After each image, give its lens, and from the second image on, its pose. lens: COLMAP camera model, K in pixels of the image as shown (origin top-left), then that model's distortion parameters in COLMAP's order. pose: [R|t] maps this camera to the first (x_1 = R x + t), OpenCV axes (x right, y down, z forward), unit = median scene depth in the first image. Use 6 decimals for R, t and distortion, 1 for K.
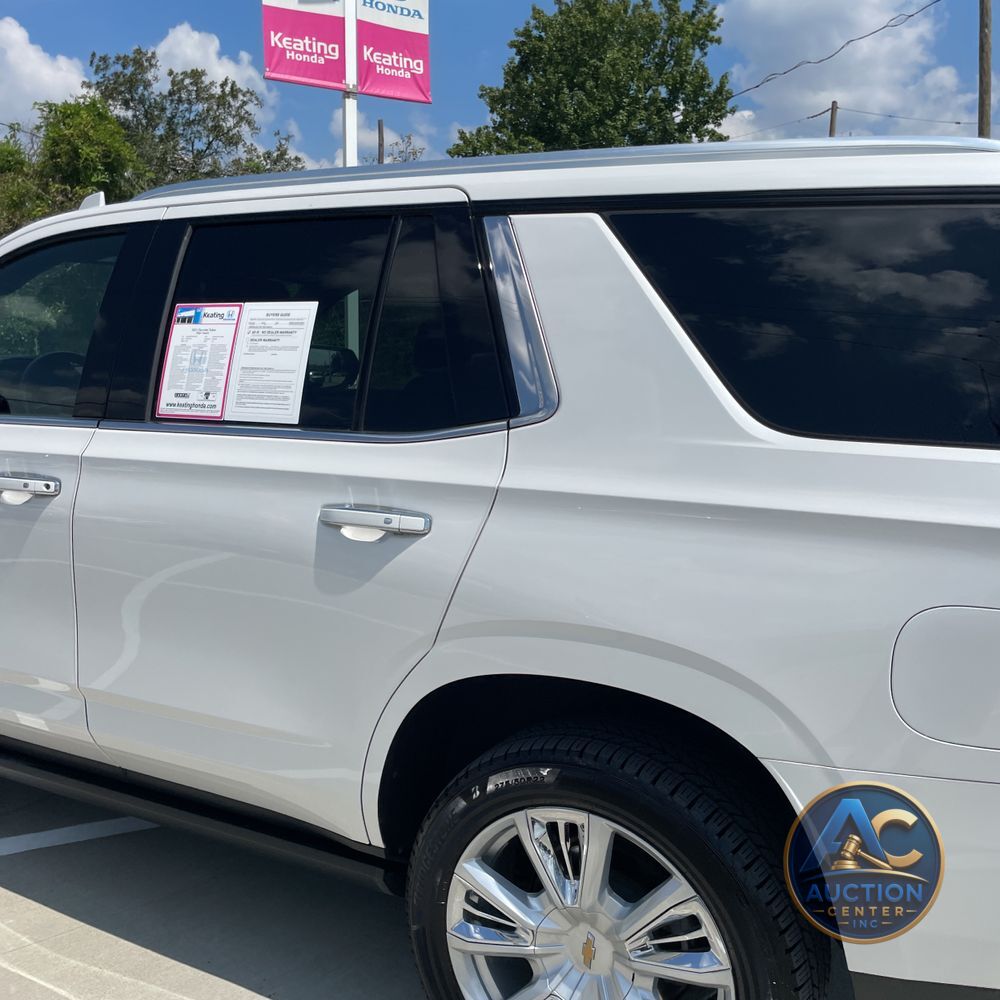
lens RADIAL K [[1027.0, 0, 511.7], [0, 1027.0, 518.9], [0, 0, 1]] dist [0.023348, 0.000000]
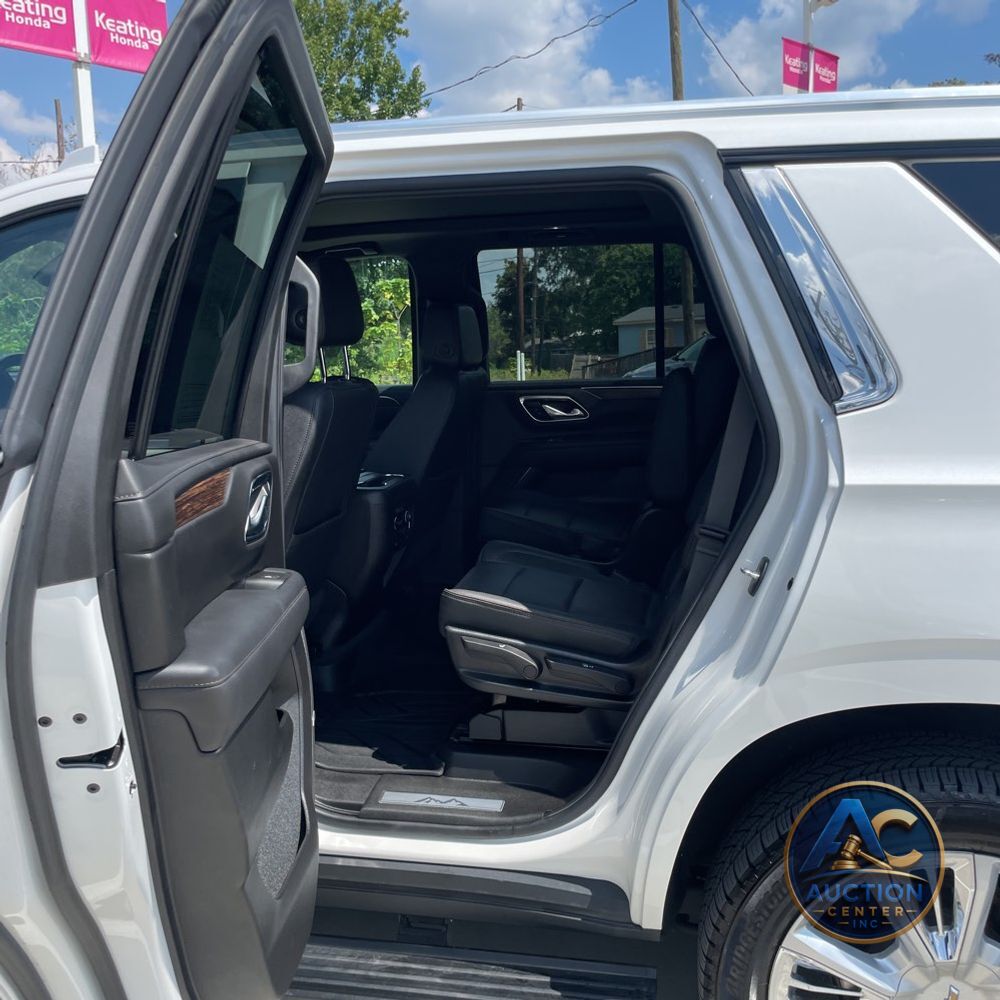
lens RADIAL K [[1027.0, 0, 486.1], [0, 1027.0, 516.1], [0, 0, 1]] dist [0.023348, 0.000000]
pose [[0.960946, -0.075984, 0.266101, -0.088336], [0.075124, 0.997084, 0.013422, -0.006673], [-0.266345, 0.007093, 0.963852, 0.044284]]
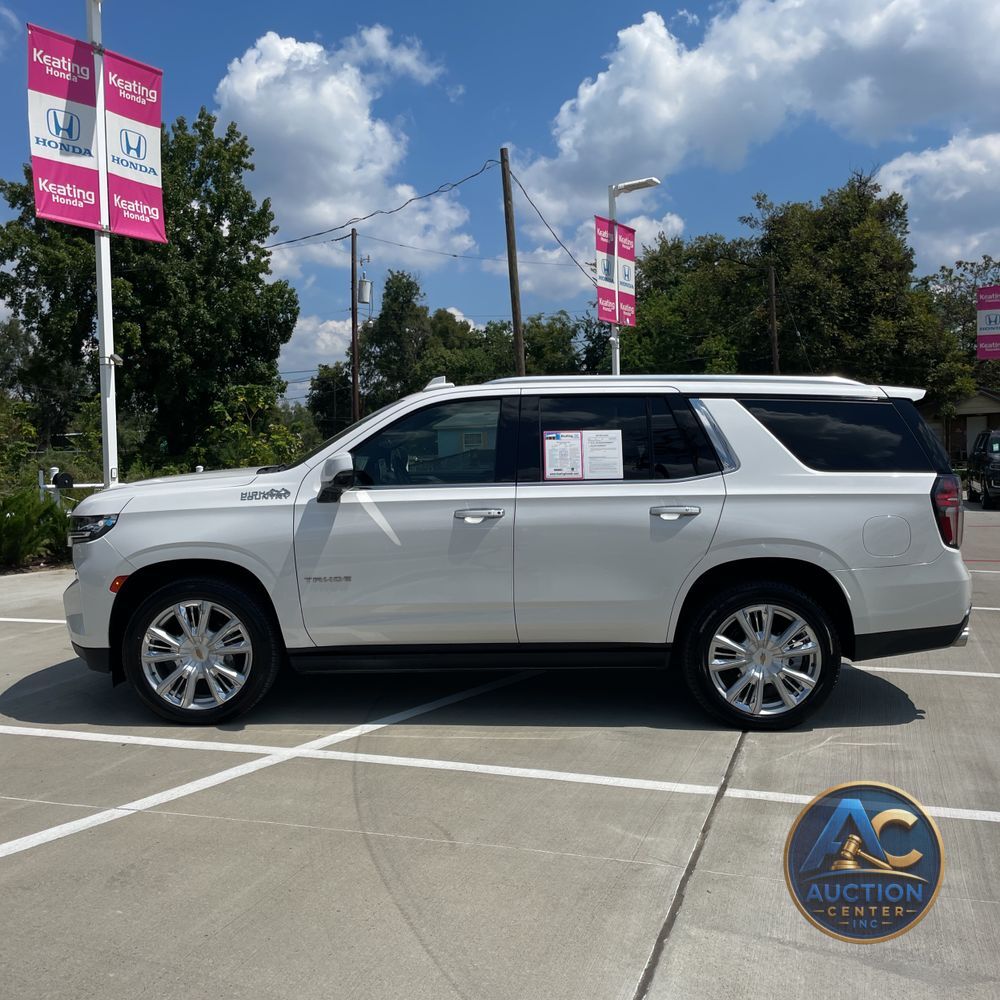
lens RADIAL K [[1027.0, 0, 504.5], [0, 1027.0, 510.0], [0, 0, 1]] dist [0.023348, 0.000000]
pose [[0.880889, -0.052356, 0.470419, -0.322469], [0.096111, 0.992944, -0.069461, 0.025563], [-0.463463, 0.106399, 0.879705, -0.207681]]
